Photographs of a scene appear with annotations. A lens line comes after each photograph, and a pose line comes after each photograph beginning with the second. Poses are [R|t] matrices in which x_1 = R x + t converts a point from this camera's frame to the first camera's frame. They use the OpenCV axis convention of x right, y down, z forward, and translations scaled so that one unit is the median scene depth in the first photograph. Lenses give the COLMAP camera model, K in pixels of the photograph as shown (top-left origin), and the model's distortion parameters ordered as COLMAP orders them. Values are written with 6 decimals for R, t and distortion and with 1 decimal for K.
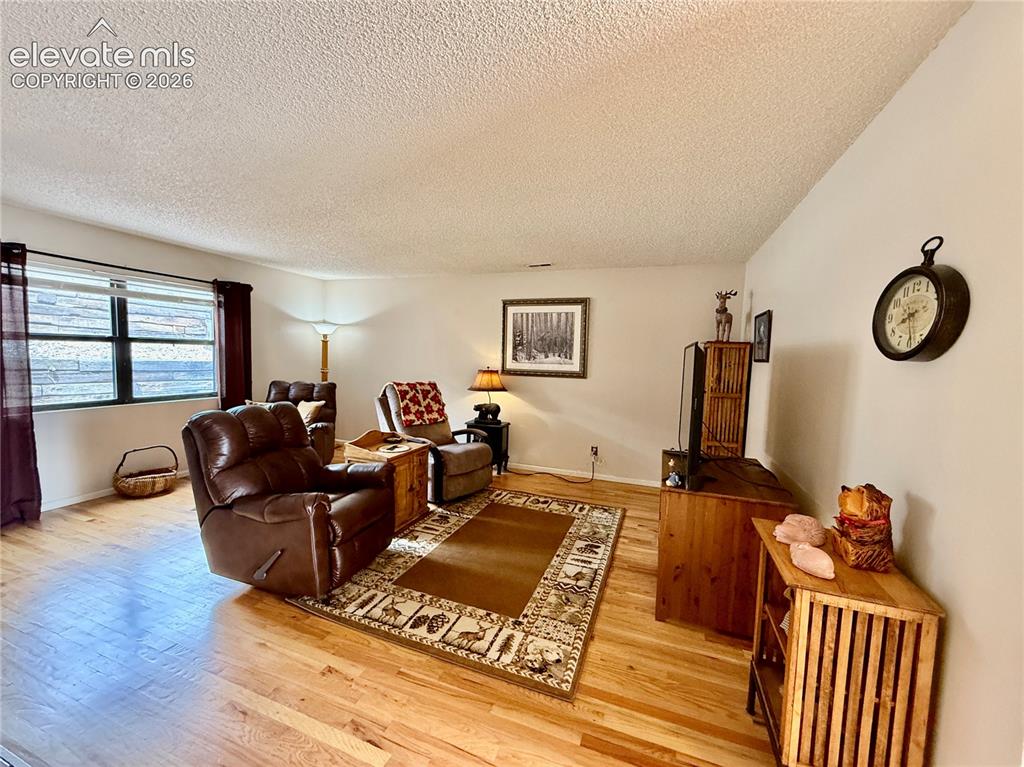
lens RADIAL K [[409.2, 0, 512.1], [0, 409.2, 385.5], [0, 0, 1]] dist [-0.000196, 0.000384]
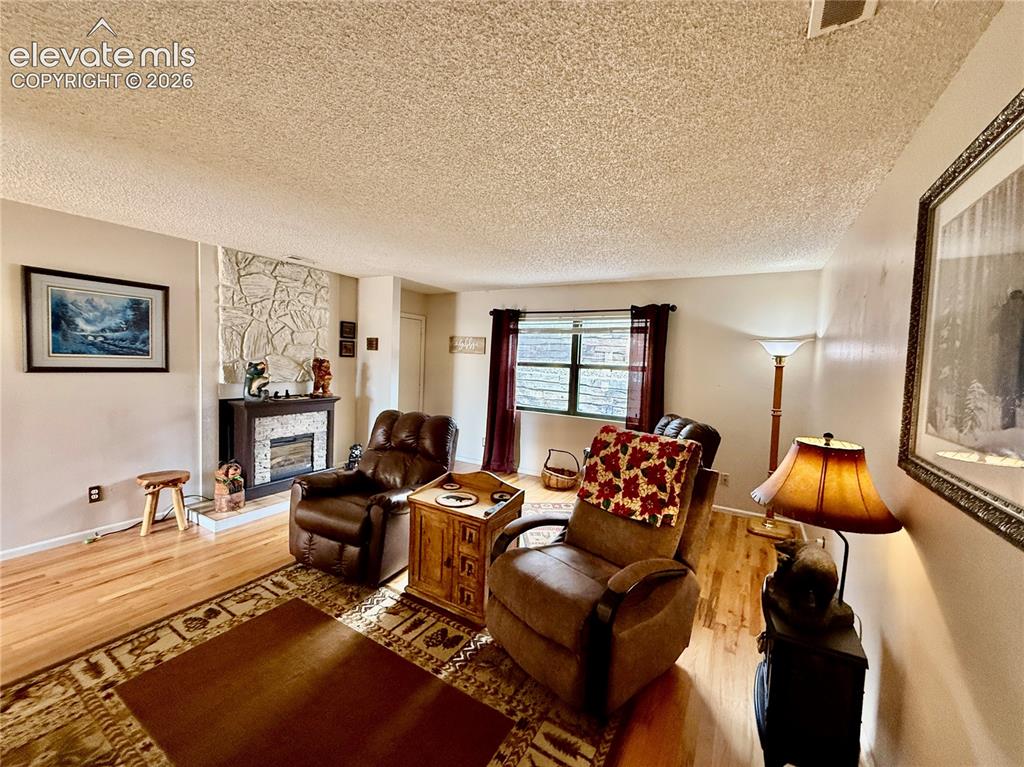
lens RADIAL K [[409.2, 0, 510.2], [0, 409.2, 385.5], [0, 0, 1]] dist [-0.000196, 0.000384]
pose [[-0.185119, 0.021952, -0.982471, 0.372780], [-0.120618, 0.991684, 0.044885, -0.085606], [0.975286, 0.126812, -0.180932, 1.052160]]
